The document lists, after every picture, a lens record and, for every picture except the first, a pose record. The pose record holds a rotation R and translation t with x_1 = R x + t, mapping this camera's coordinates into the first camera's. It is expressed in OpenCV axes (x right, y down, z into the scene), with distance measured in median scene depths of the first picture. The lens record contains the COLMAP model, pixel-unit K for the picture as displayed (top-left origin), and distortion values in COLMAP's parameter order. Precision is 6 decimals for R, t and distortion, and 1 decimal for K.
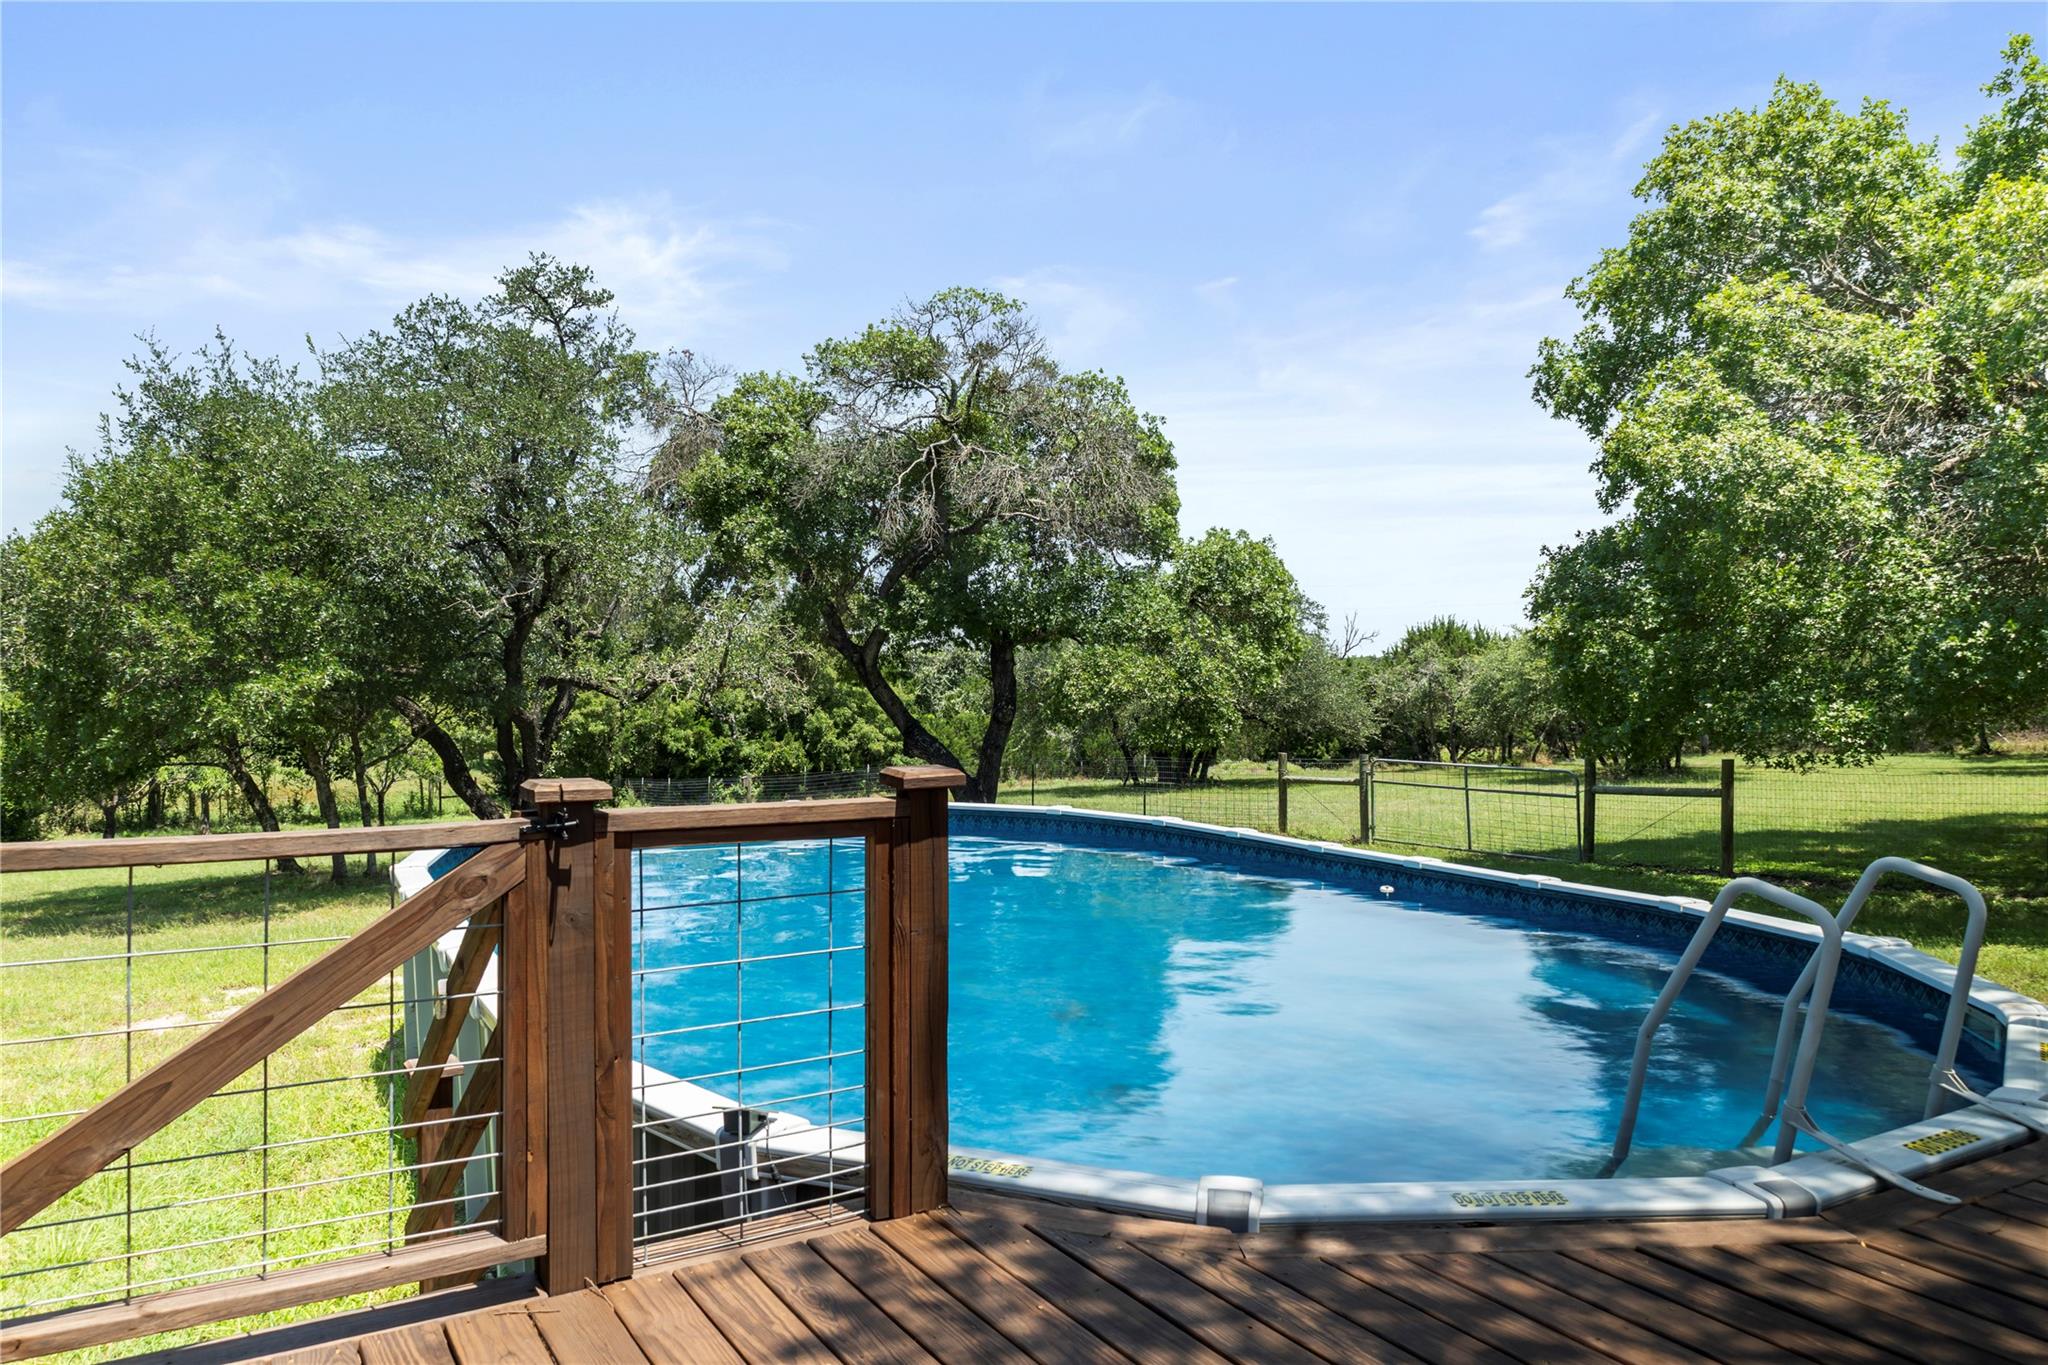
lens RADIAL K [[1400.7, 0, 1023.8], [0, 1400.7, 666.5], [0, 0, 1]] dist [-0.027968, 0.006295]
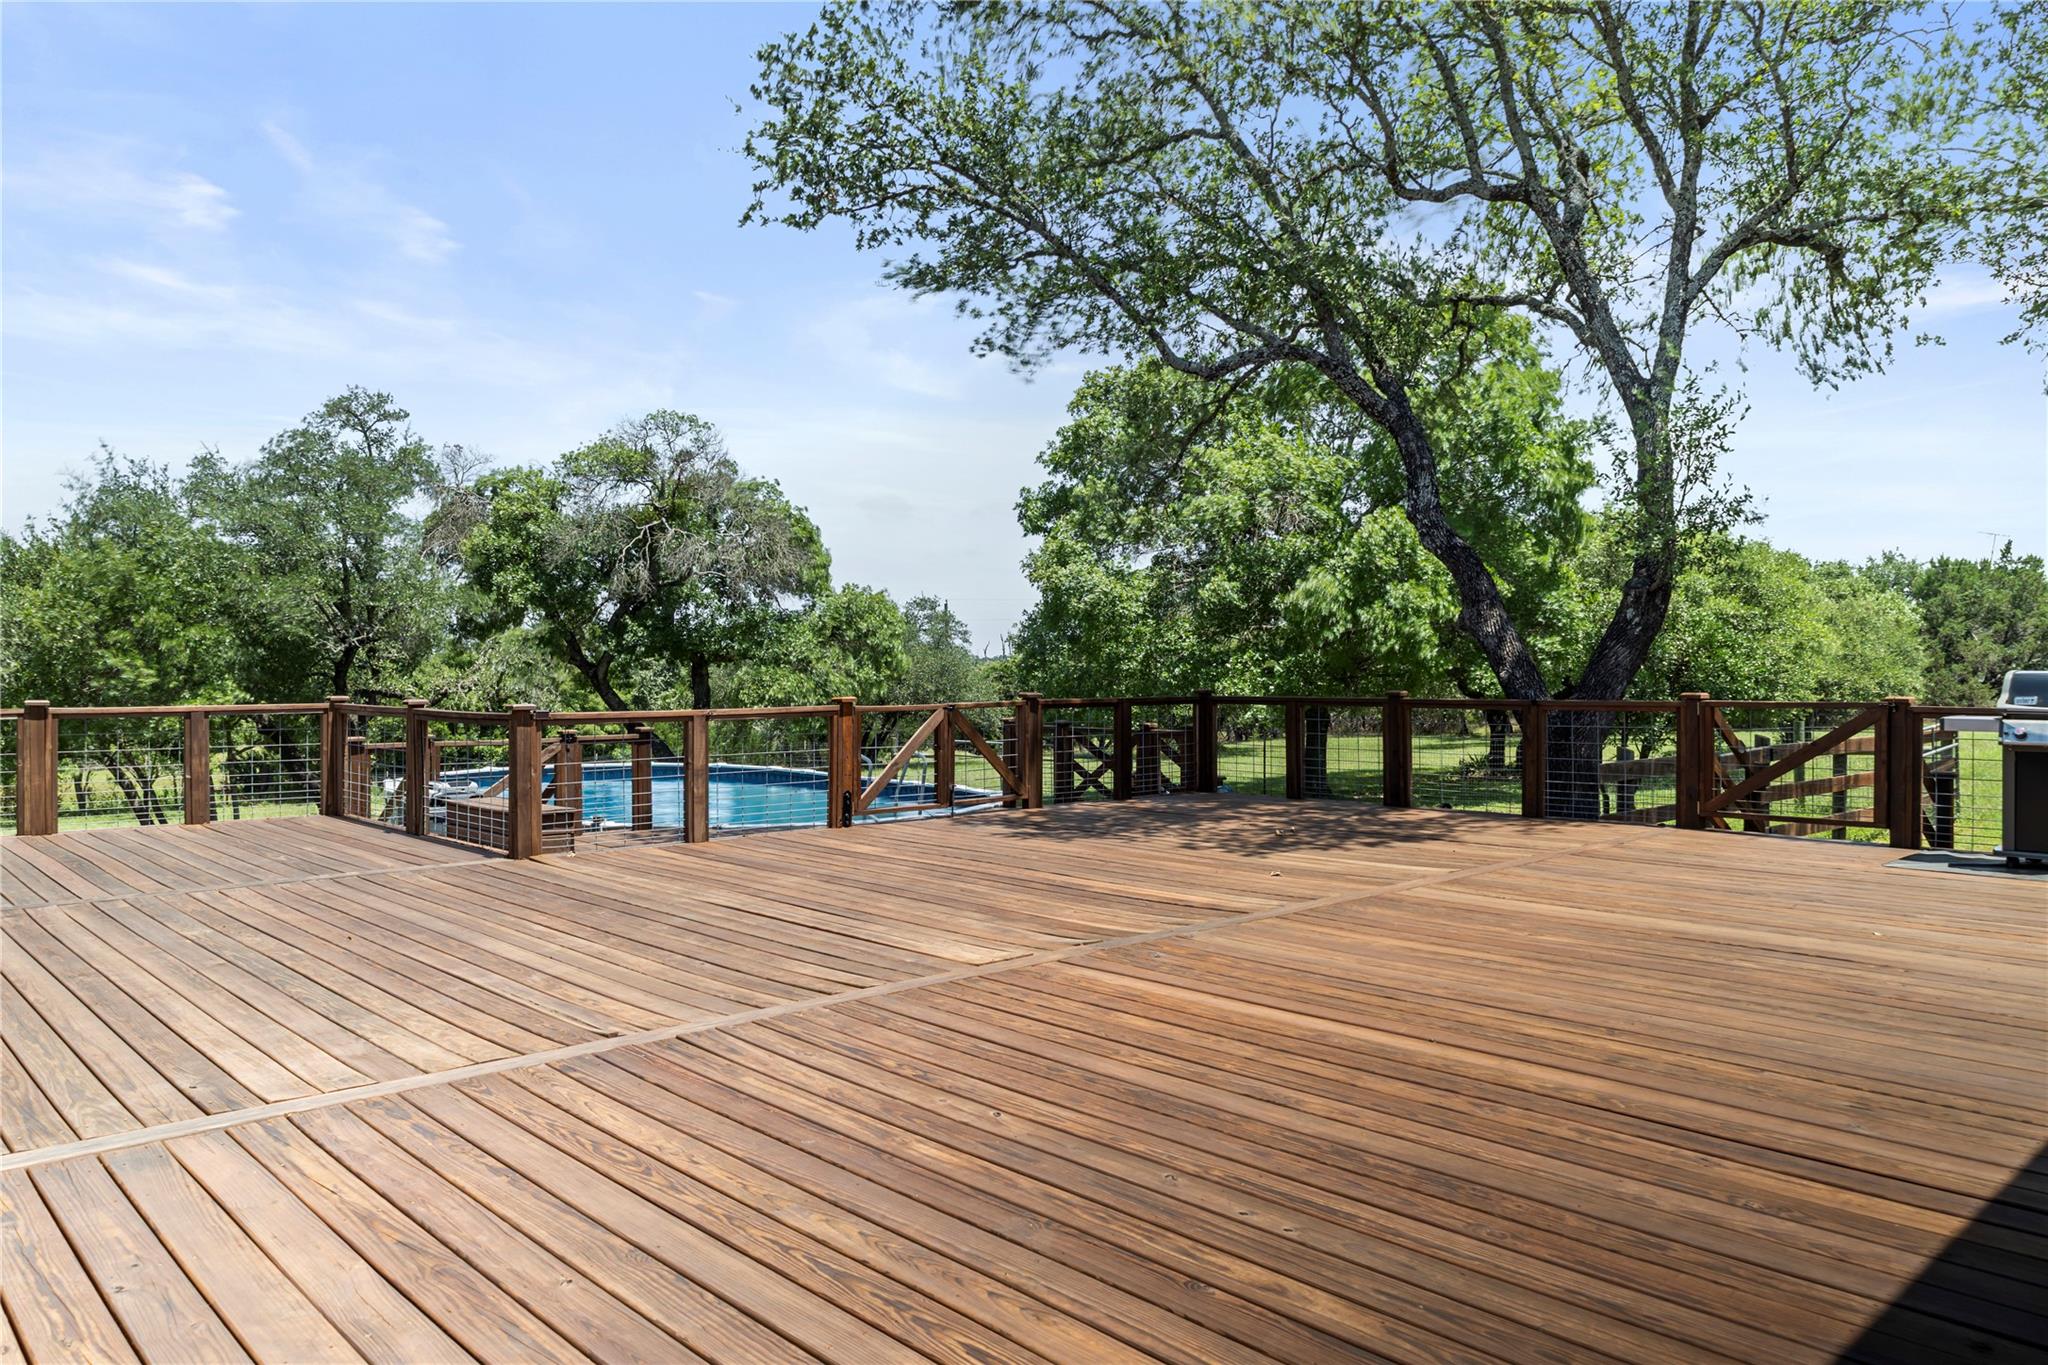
lens RADIAL K [[1400.7, 0, 1030.6], [0, 1400.7, 682.5], [0, 0, 1]] dist [-0.027968, 0.006295]
pose [[0.979879, -0.007513, 0.199450, 0.032465], [0.004389, 0.999861, 0.016104, -0.019482], [-0.199544, -0.014905, 0.979776, -0.477161]]
